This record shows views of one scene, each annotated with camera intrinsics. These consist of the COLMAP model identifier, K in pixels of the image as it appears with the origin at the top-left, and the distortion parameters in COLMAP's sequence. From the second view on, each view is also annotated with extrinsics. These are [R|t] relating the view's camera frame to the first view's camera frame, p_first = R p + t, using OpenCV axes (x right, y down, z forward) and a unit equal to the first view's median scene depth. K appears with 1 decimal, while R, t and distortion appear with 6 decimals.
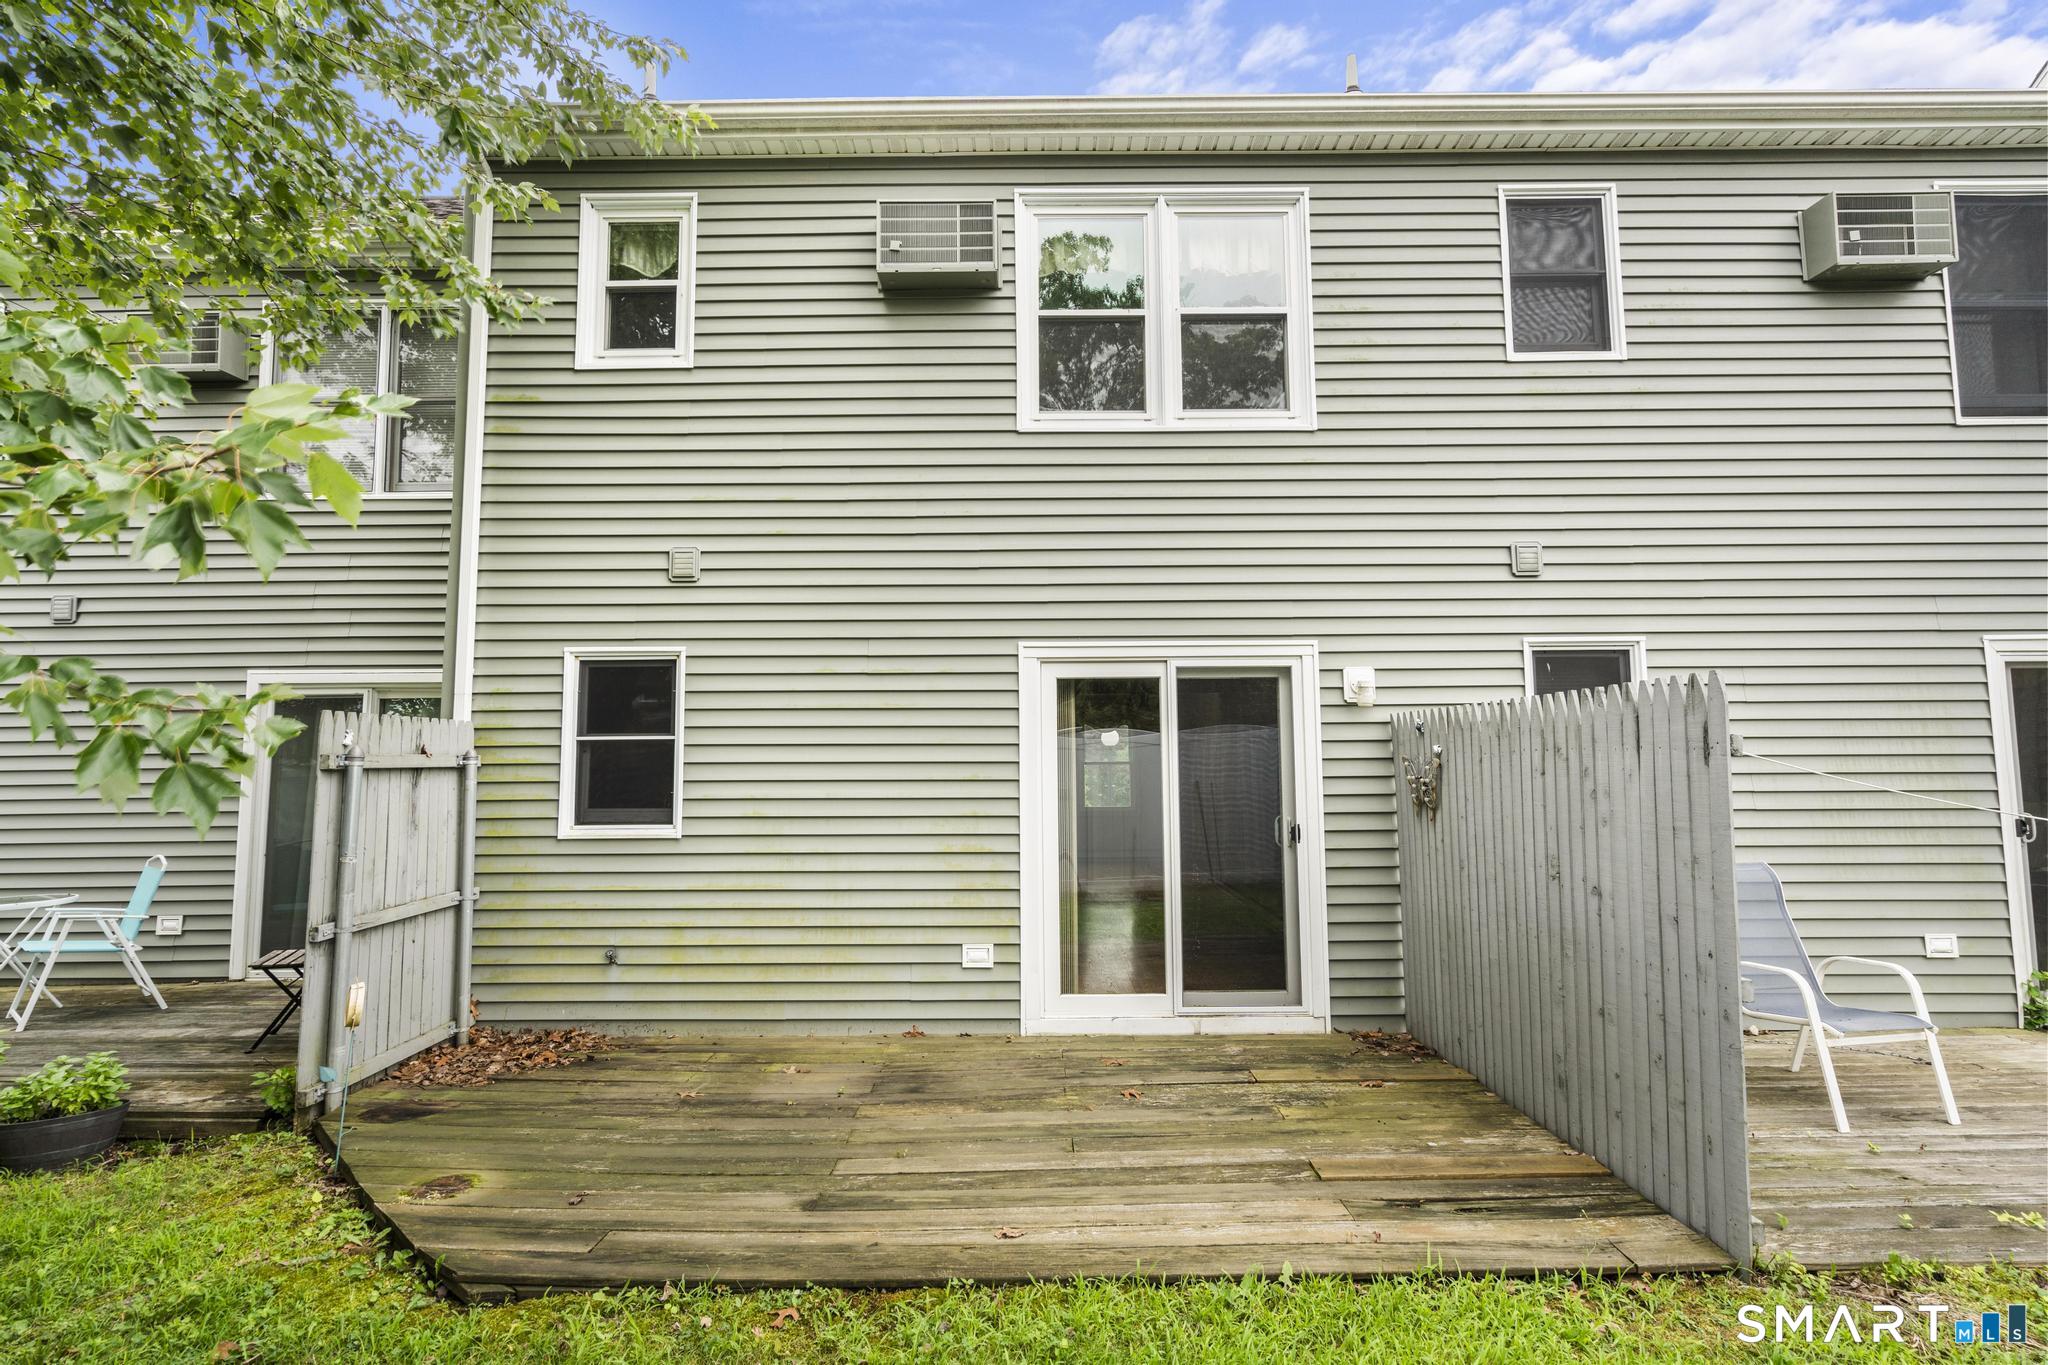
lens RADIAL K [[922.3, 0, 1029.6], [0, 922.3, 687.2], [0, 0, 1]] dist [-0.003425, 0.001009]
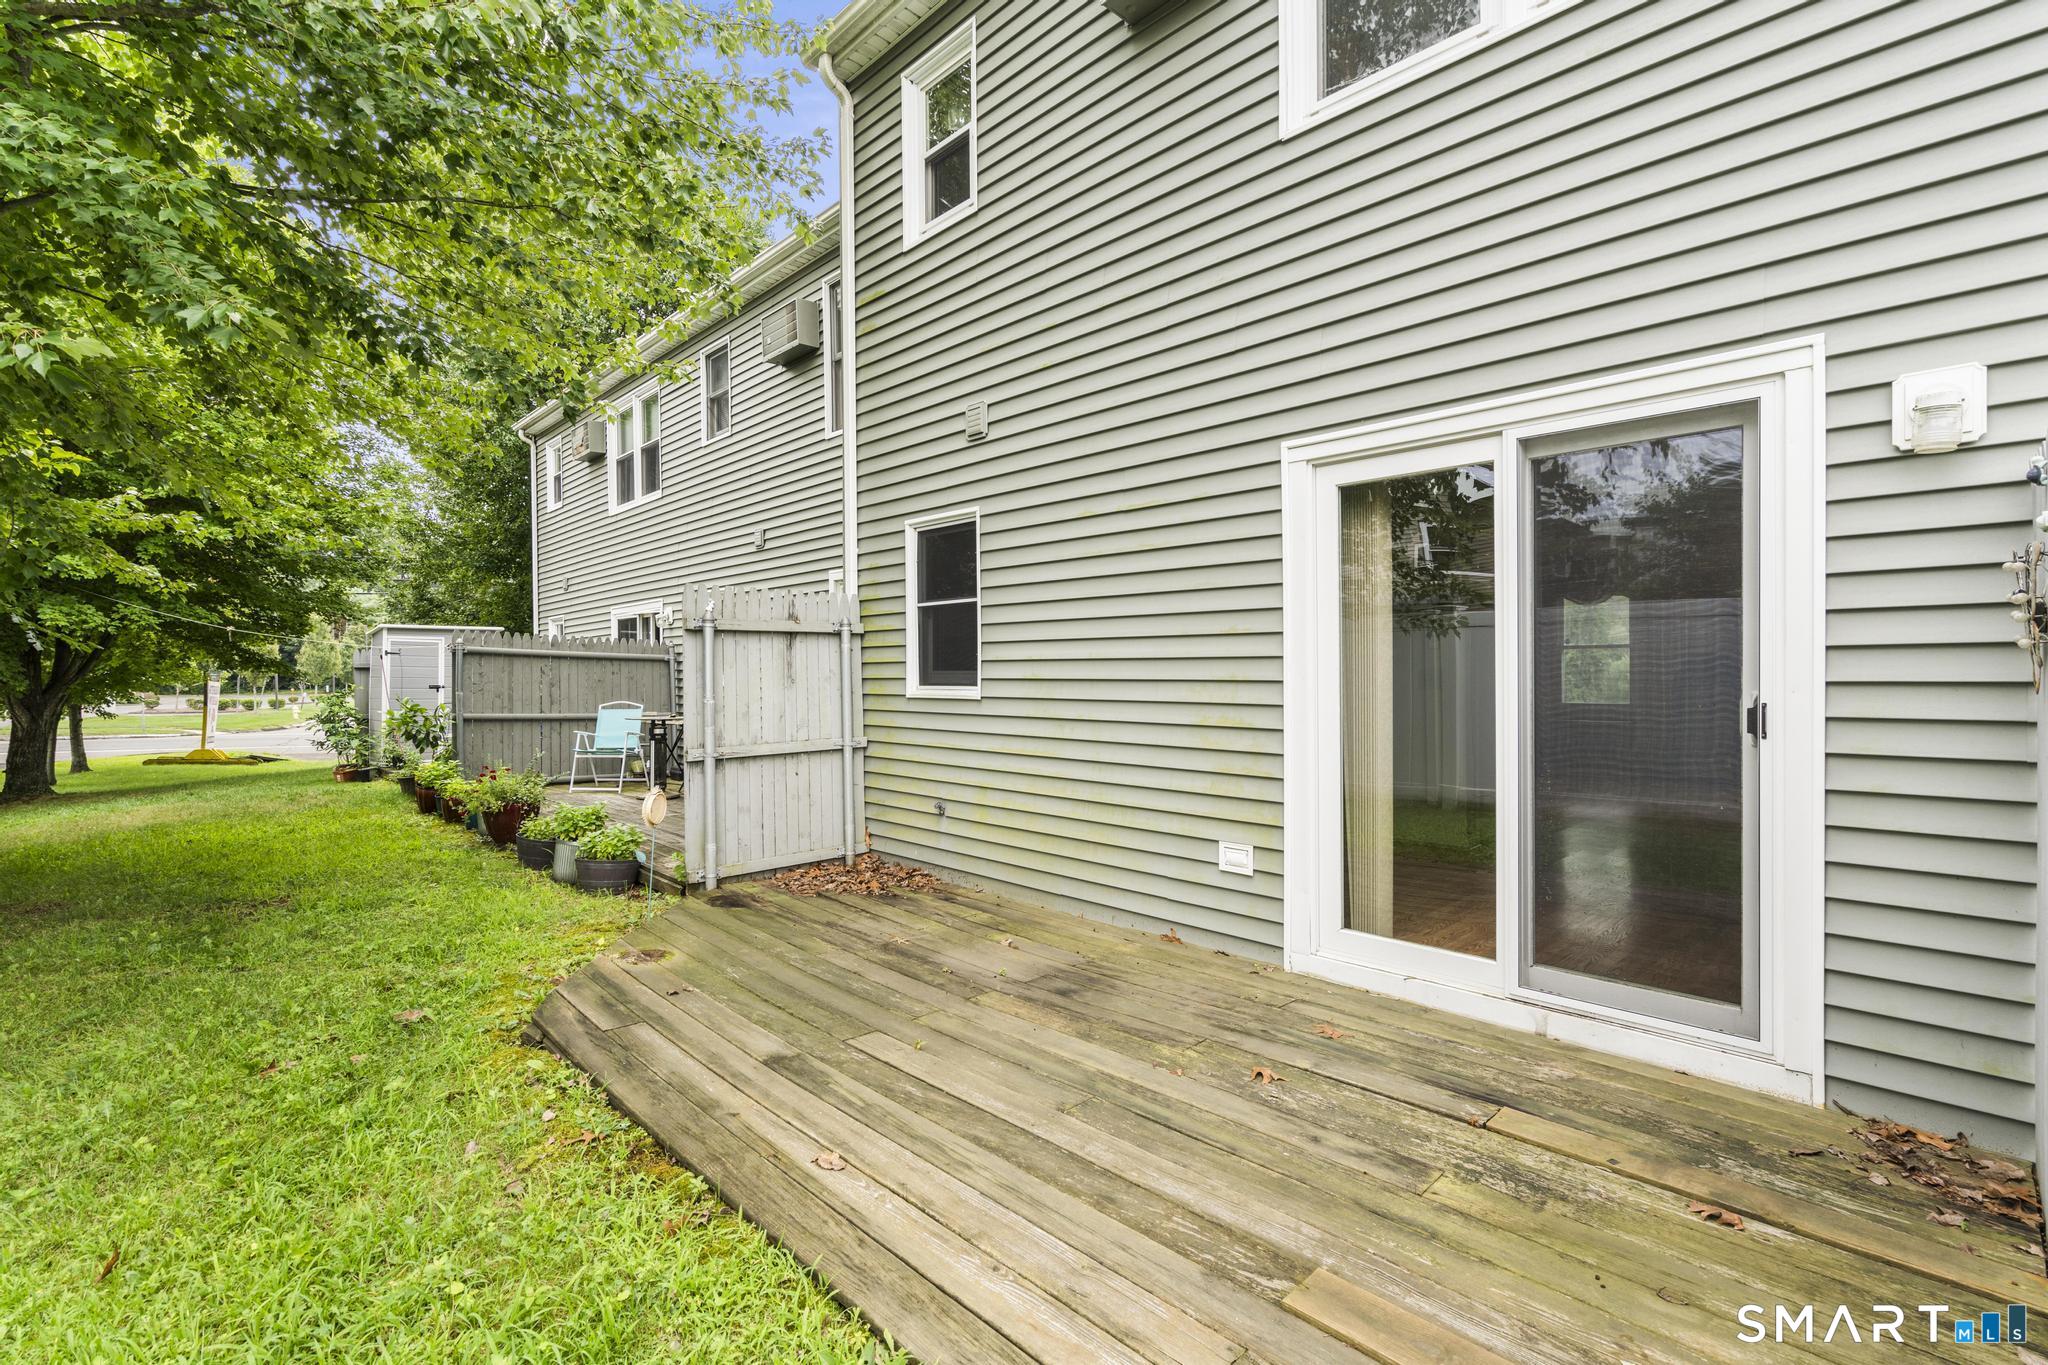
lens RADIAL K [[922.3, 0, 1025.0], [0, 922.3, 683.1], [0, 0, 1]] dist [-0.003425, 0.001009]
pose [[0.696224, 0.013206, -0.717703, 0.405832], [0.059135, 0.995377, 0.075681, 0.079377], [0.715385, -0.095132, 0.692224, 0.372087]]
